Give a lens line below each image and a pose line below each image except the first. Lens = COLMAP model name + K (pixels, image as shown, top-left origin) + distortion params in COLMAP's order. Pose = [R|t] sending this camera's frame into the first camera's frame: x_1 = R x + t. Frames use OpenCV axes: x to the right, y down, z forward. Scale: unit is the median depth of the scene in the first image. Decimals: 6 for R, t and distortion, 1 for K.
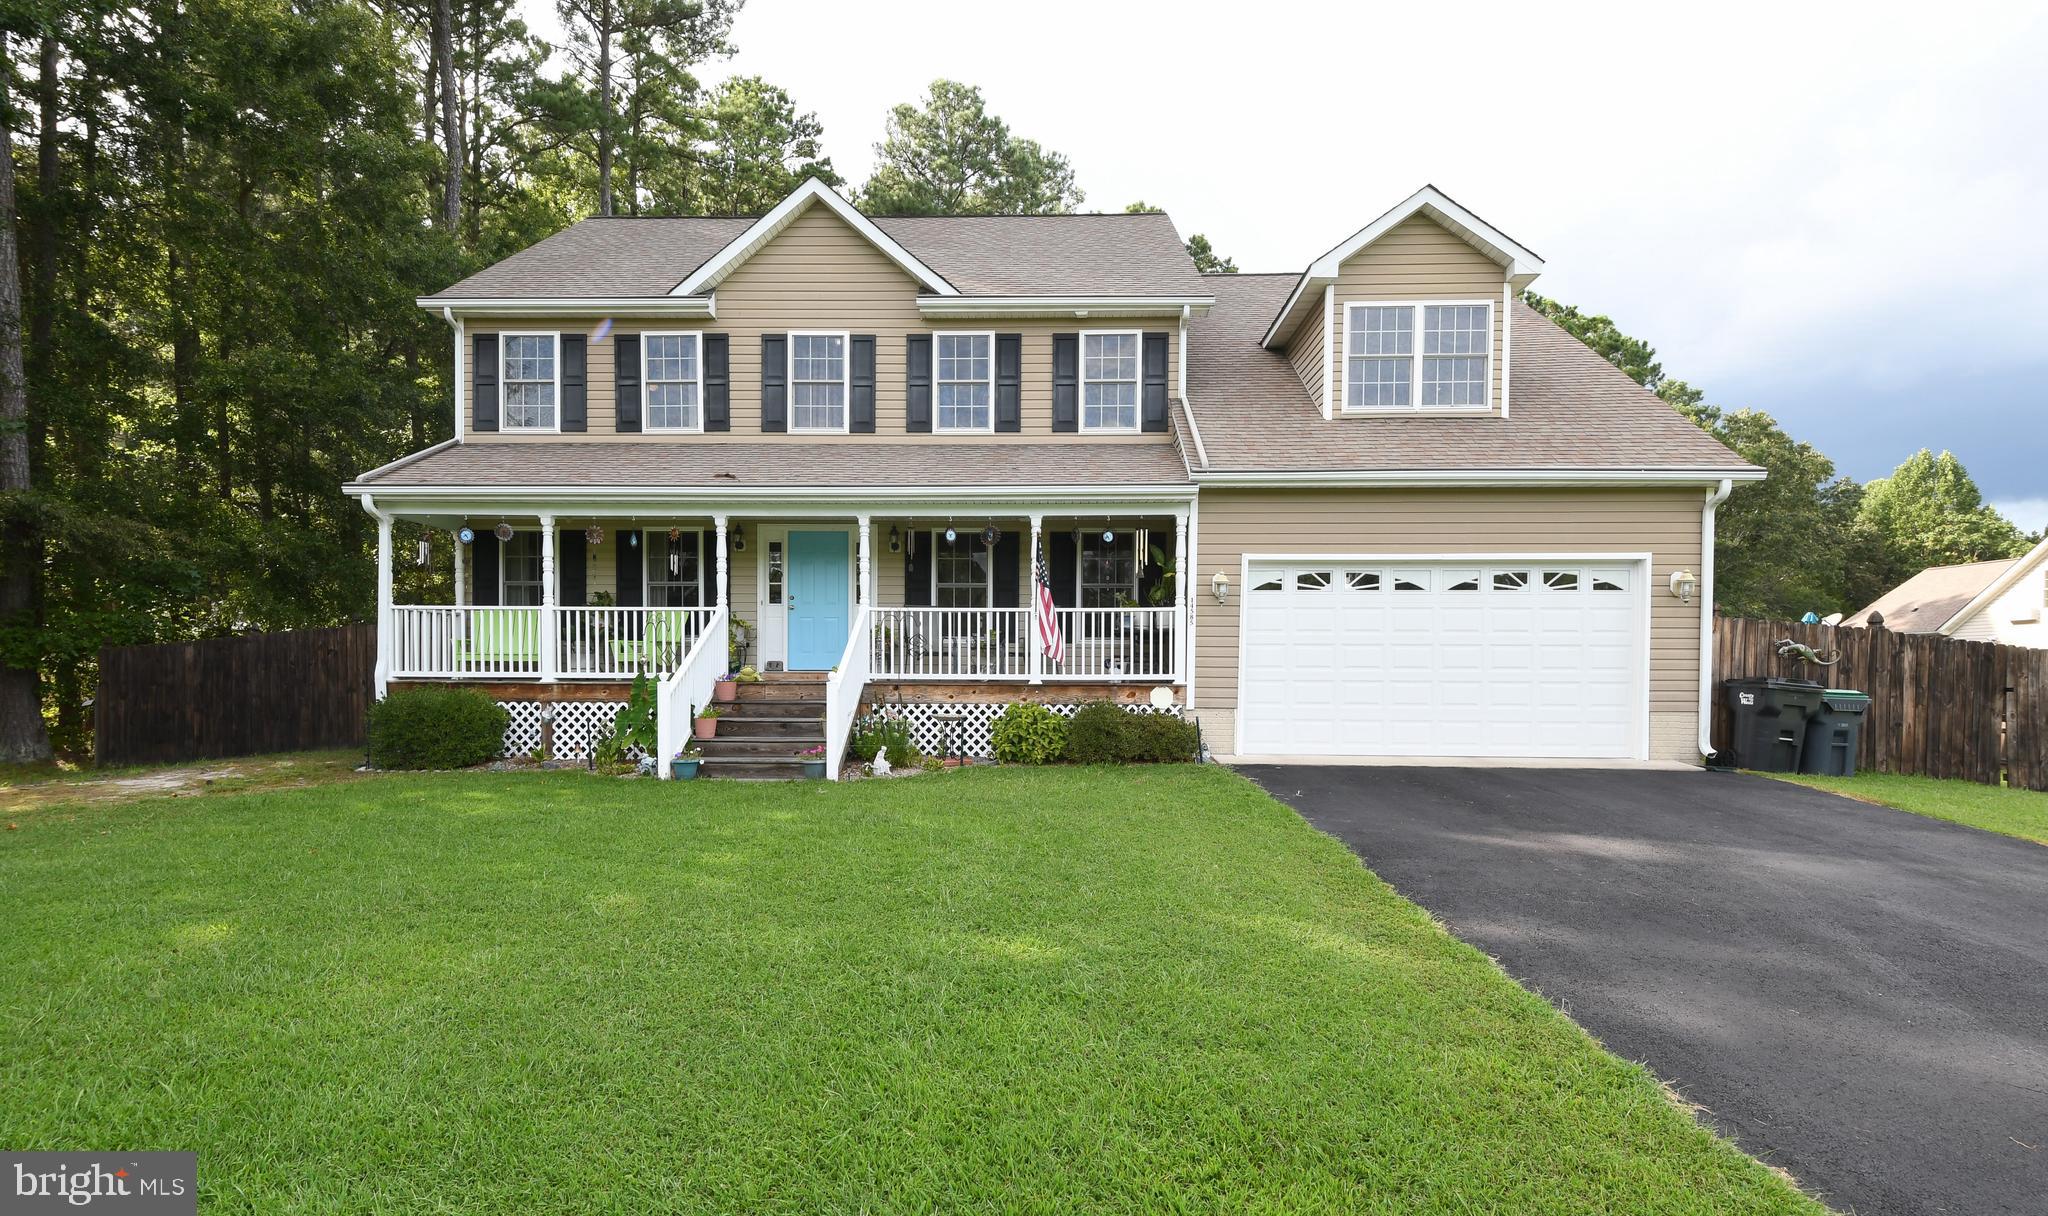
lens RADIAL K [[1033.4, 0, 1013.4], [0, 1033.4, 692.4], [0, 0, 1]] dist [0.005766, -0.003026]
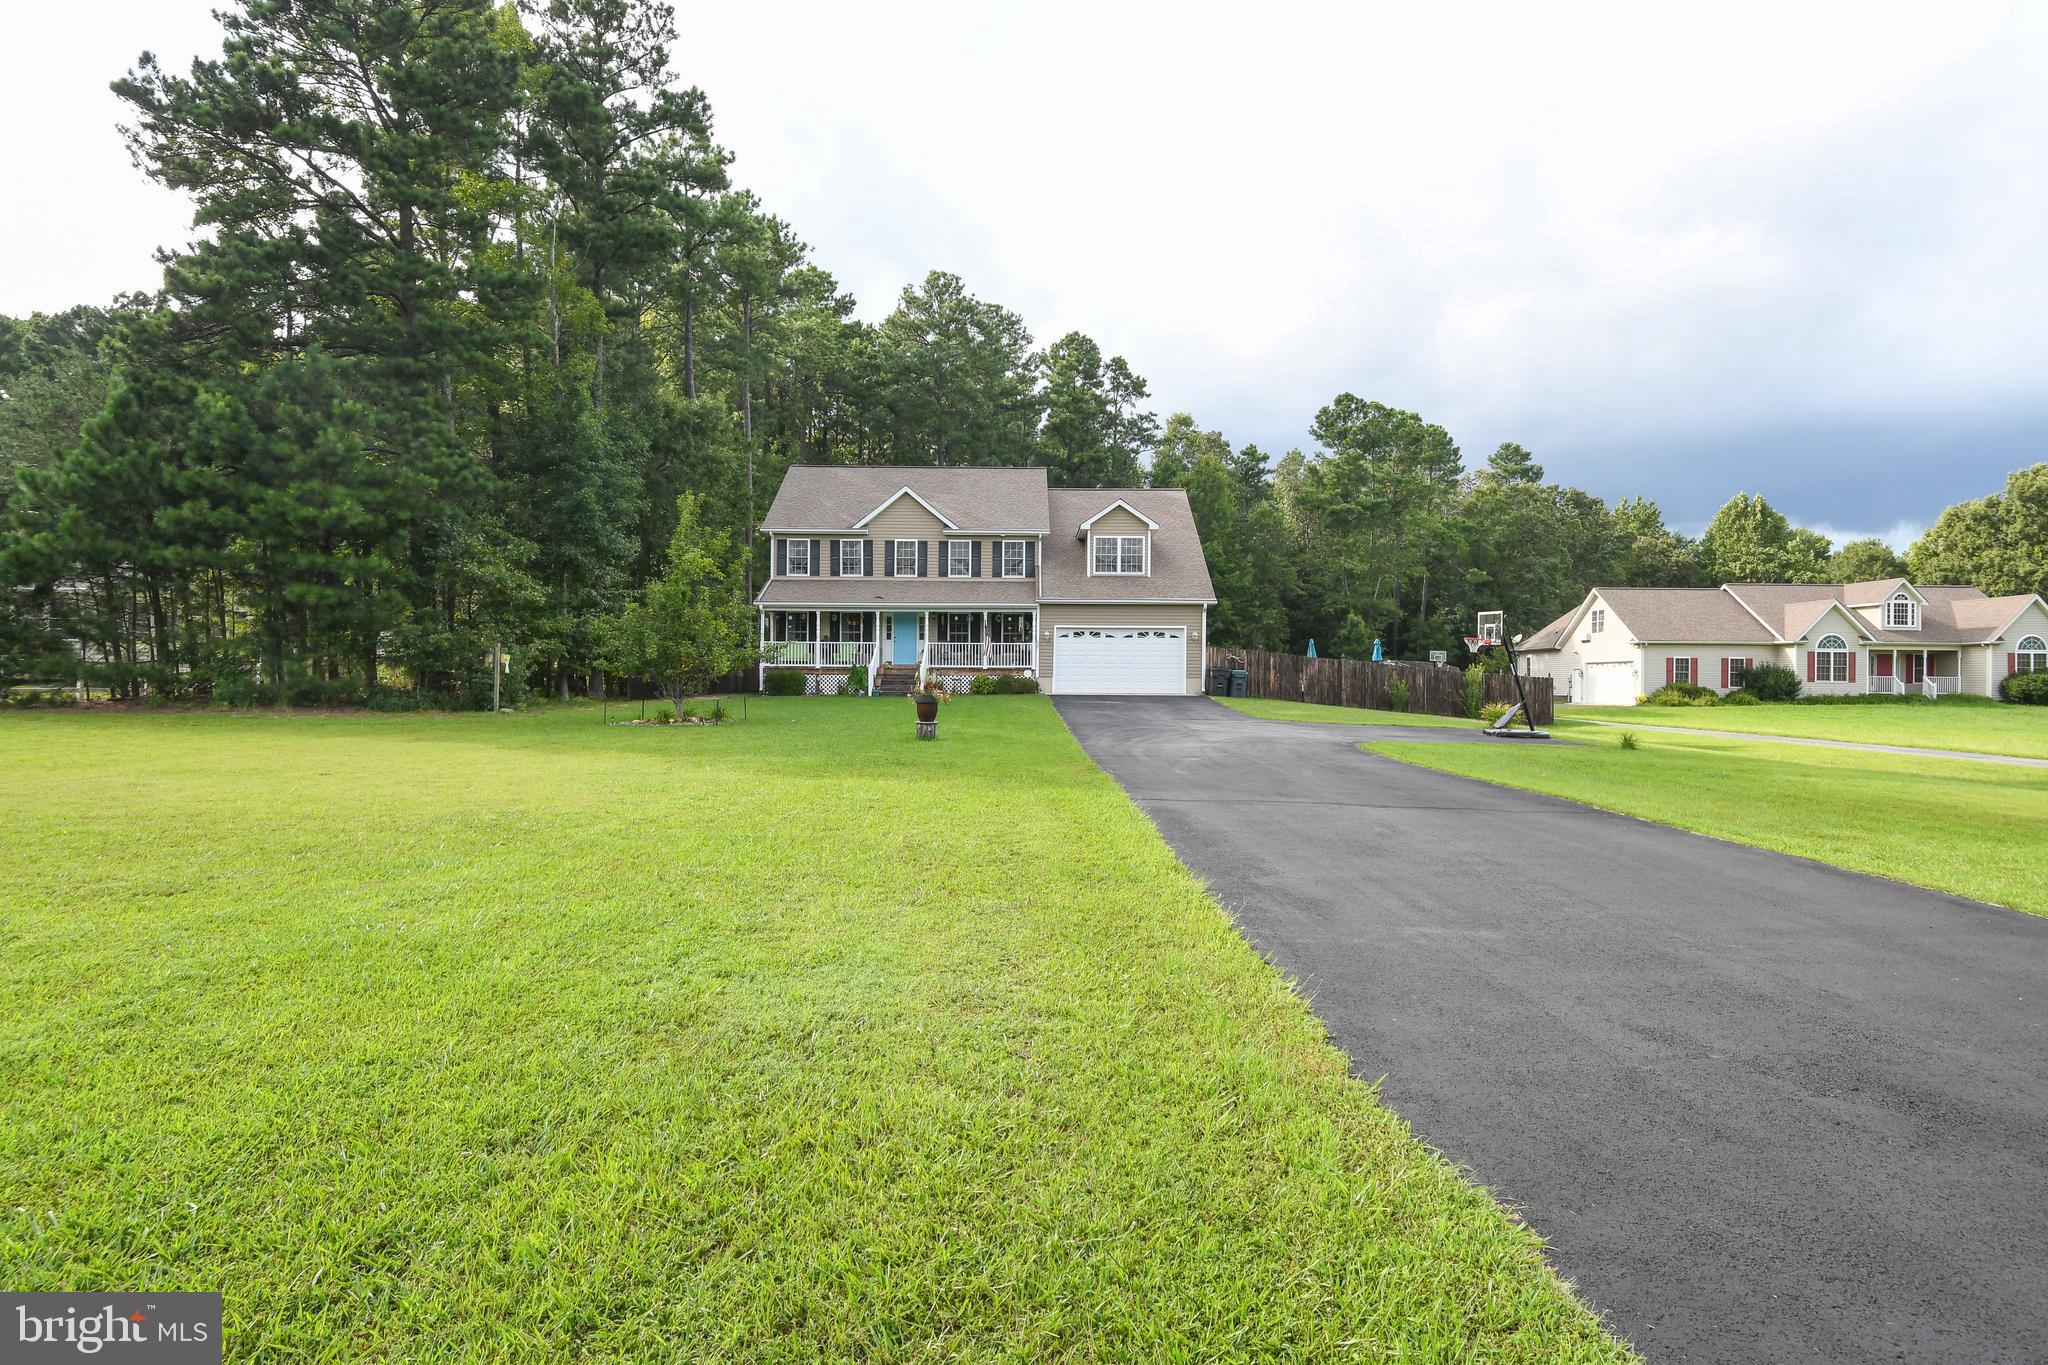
lens RADIAL K [[1113.4, 0, 1026.3], [0, 1113.4, 677.0], [0, 0, 1]] dist [0.025021, 0.000351]
pose [[0.999351, 0.001279, 0.036012, 0.023839], [-0.000420, 0.999716, -0.023839, 0.090355], [-0.036032, 0.023809, 0.999067, -2.159076]]
